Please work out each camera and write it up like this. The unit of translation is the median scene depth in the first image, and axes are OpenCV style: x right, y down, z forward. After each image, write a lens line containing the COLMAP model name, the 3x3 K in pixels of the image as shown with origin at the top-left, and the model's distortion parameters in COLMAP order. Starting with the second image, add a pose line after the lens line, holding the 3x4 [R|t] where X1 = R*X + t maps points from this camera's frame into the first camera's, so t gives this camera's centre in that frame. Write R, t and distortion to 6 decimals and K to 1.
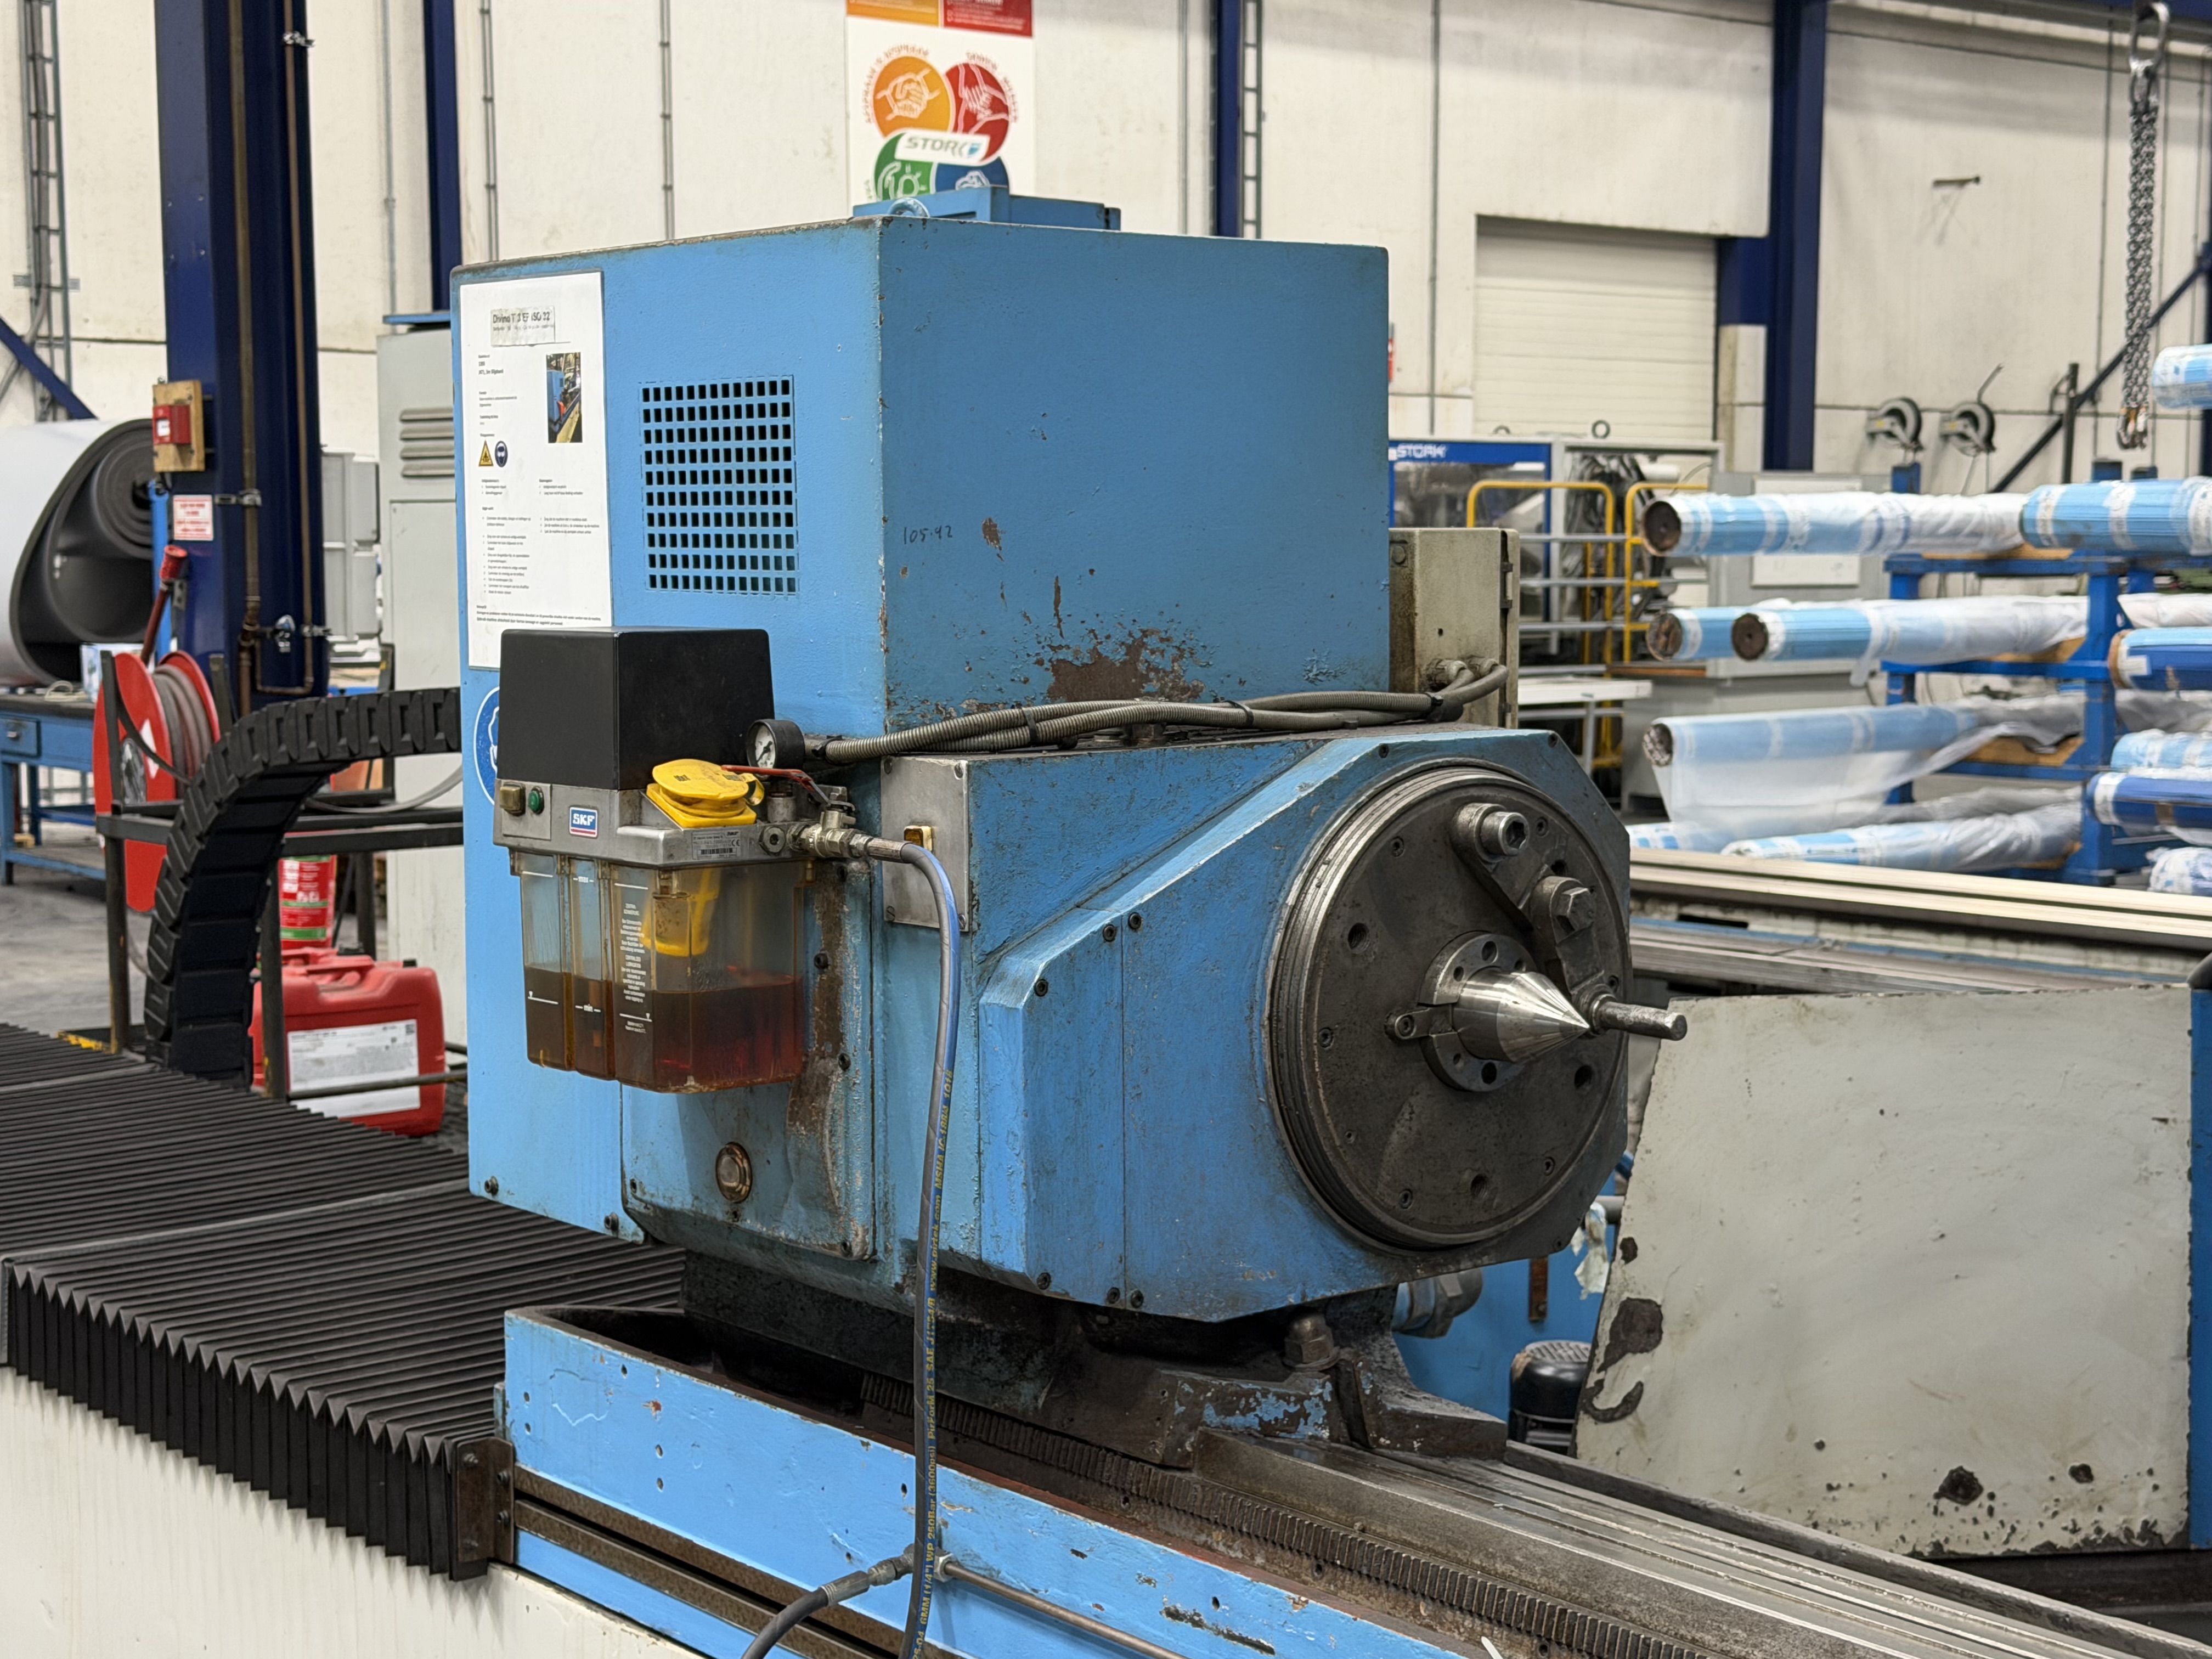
lens RADIAL K [[3309.9, 0, 1105.9], [0, 3309.9, 846.1], [0, 0, 1]] dist [0.142341, 0.000000]
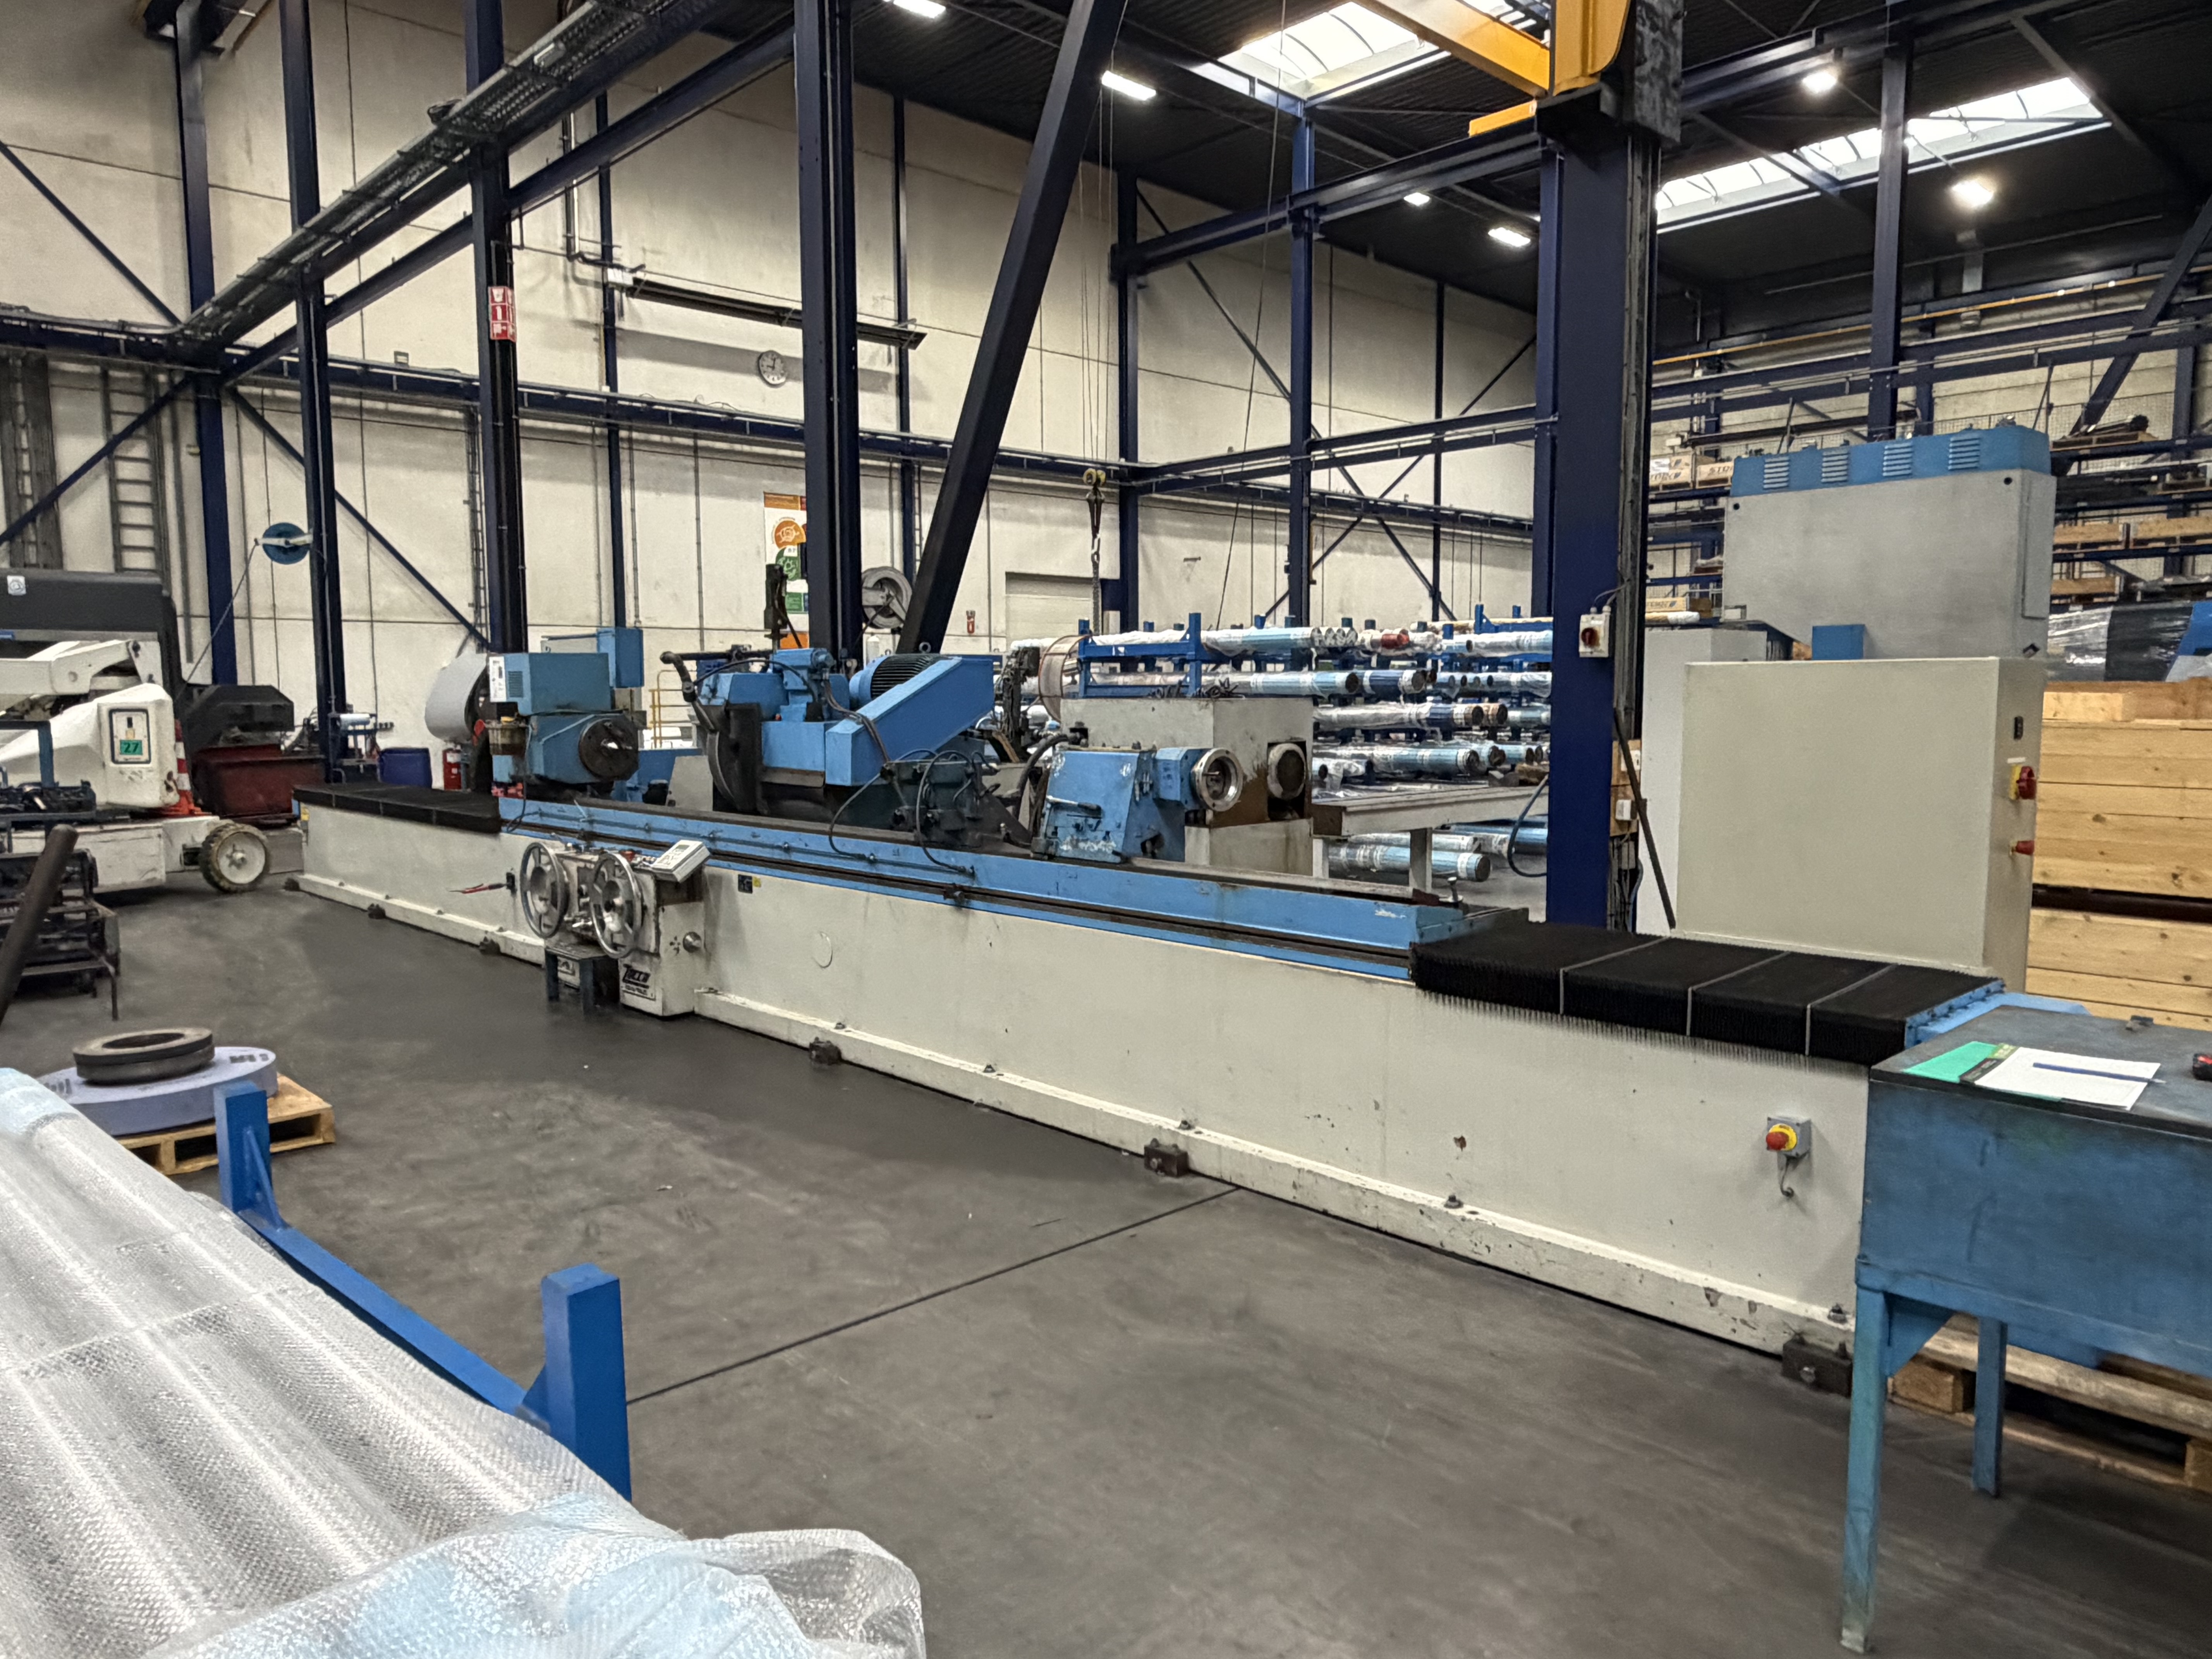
lens RADIAL K [[1506.5, 0, 1106.7], [0, 1506.5, 816.9], [0, 0, 1]] dist [-0.006186, 0.005452]
pose [[0.997285, -0.011022, 0.072808, 0.235412], [0.011487, 0.999916, -0.005978, 0.056902], [-0.072736, 0.006798, 0.997328, -0.617195]]
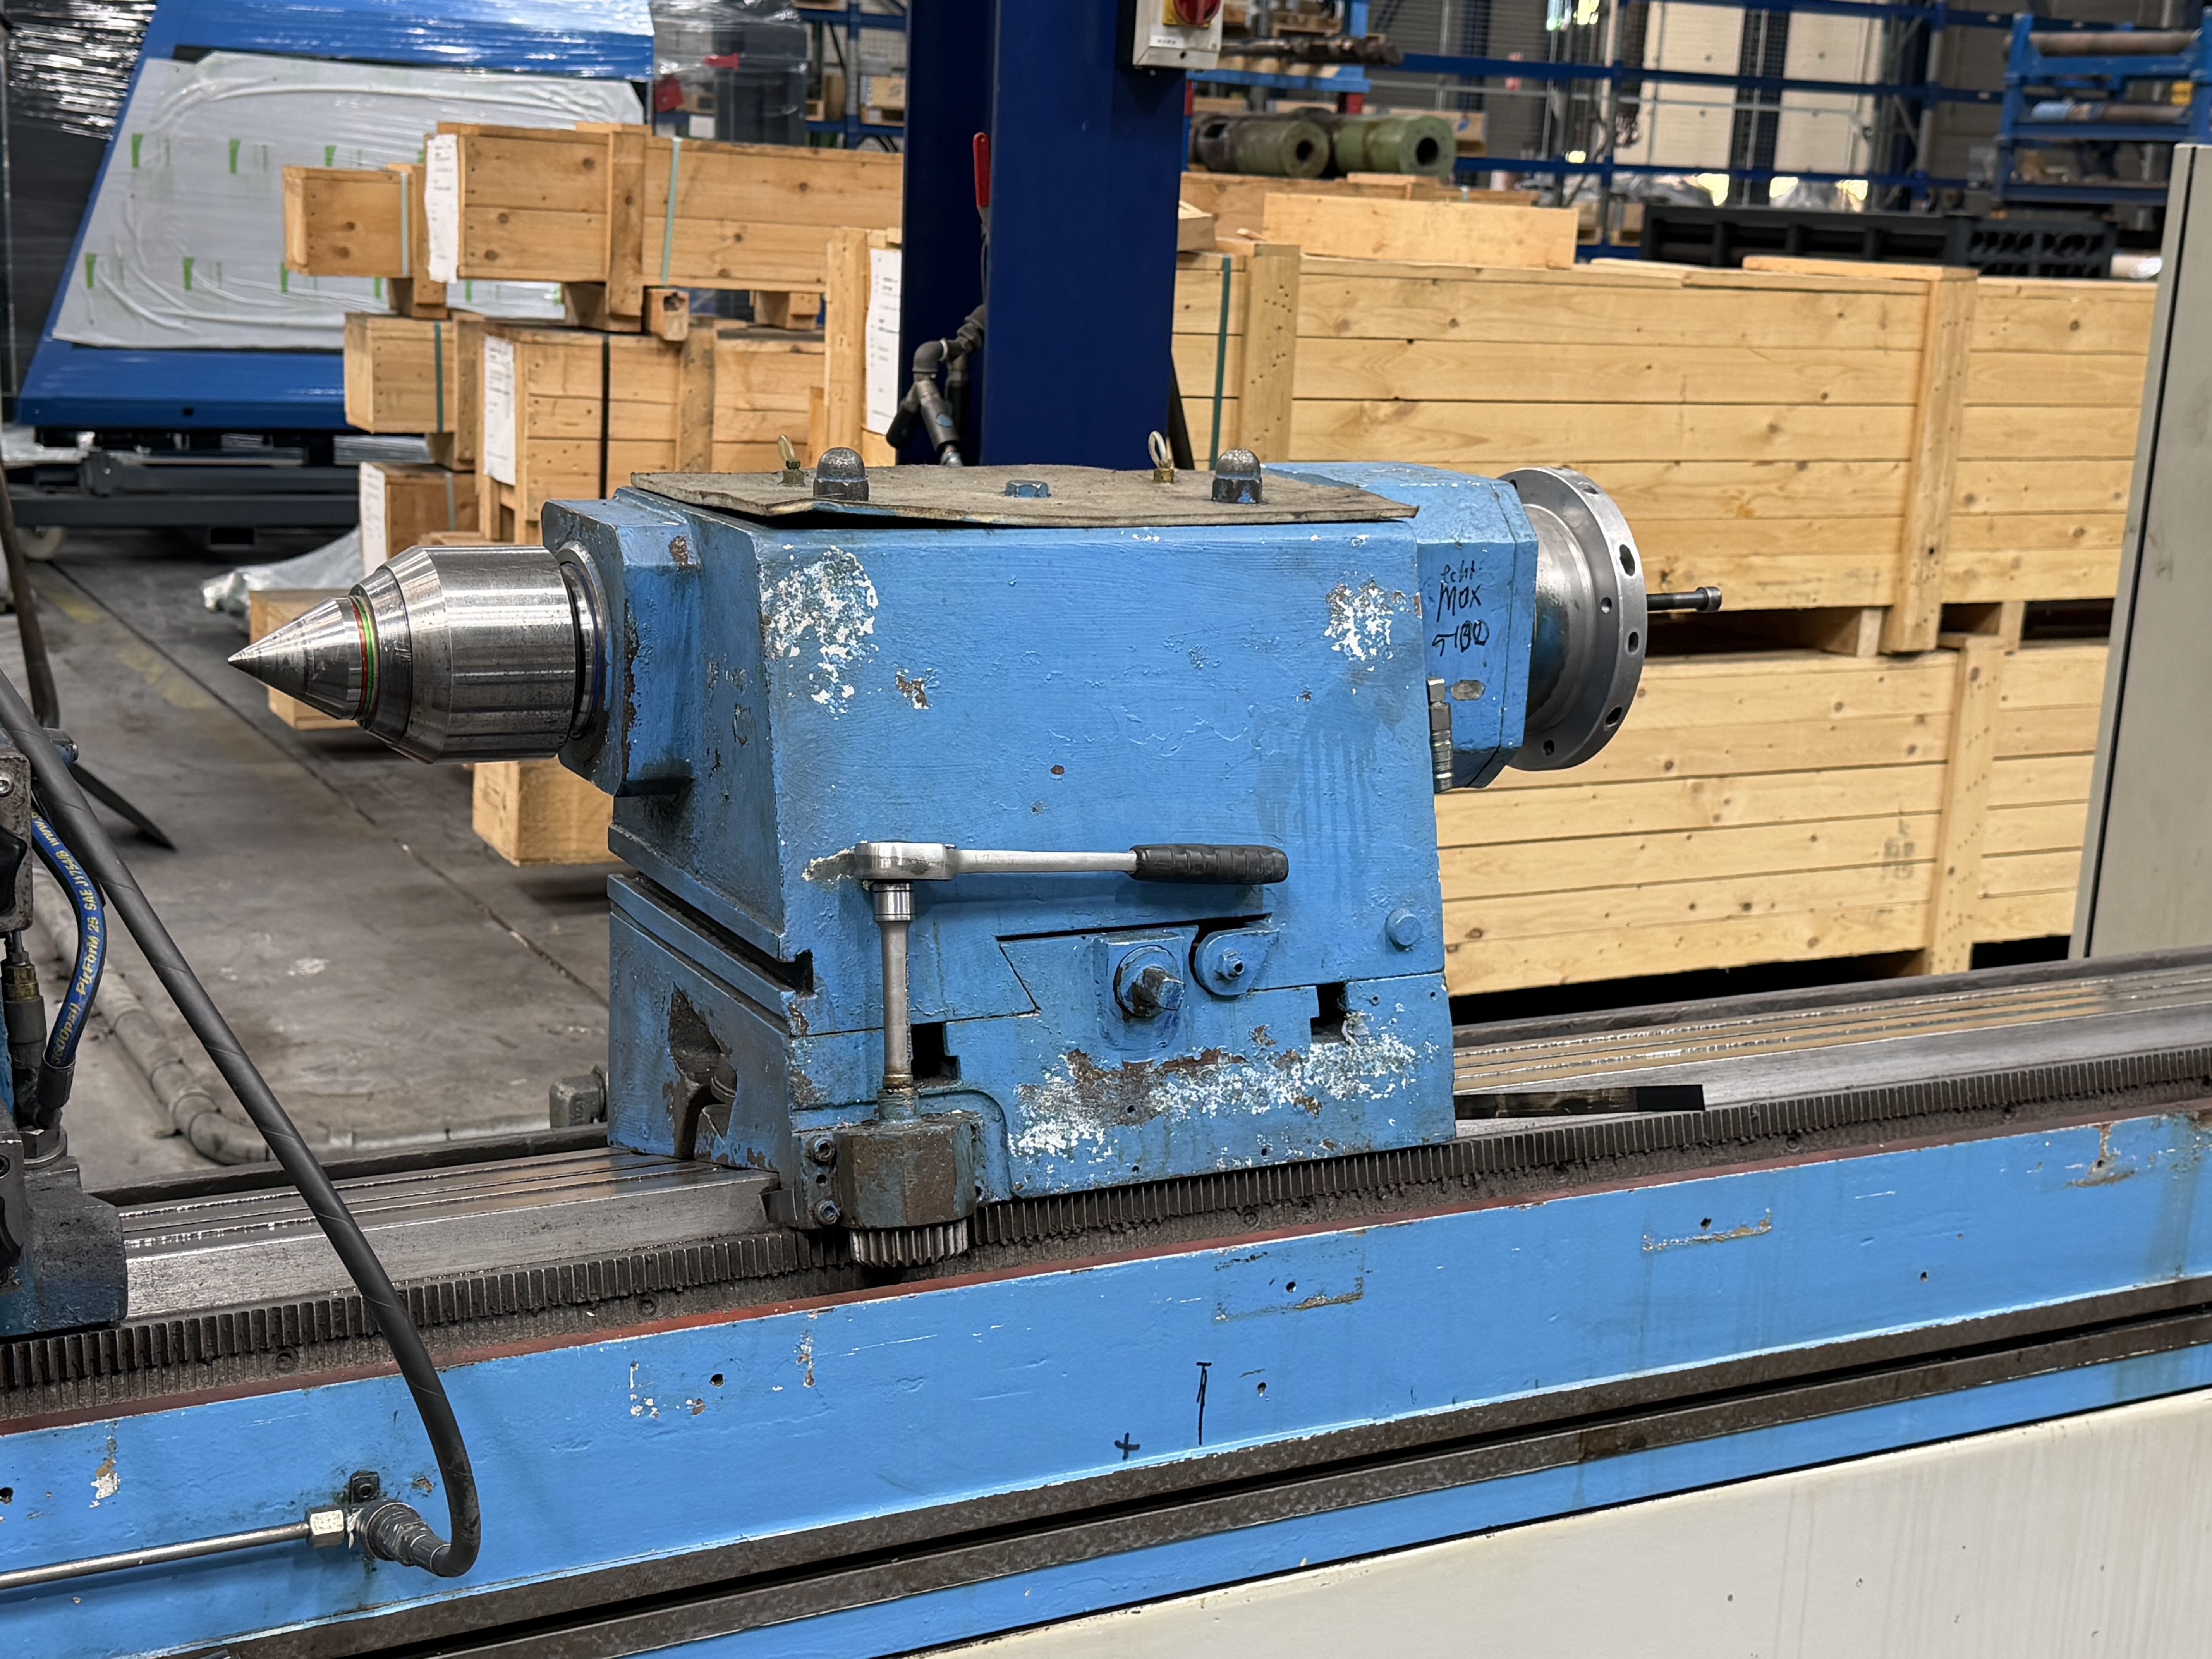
lens RADIAL K [[2944.8, 0, 1103.8], [0, 2944.8, 824.9], [0, 0, 1]] dist [0.122700, 0.000000]
pose [[0.192349, -0.200160, 0.960696, 0.104424], [0.043193, 0.979755, 0.195483, 0.014979], [-0.980375, 0.003894, 0.197101, -0.135828]]
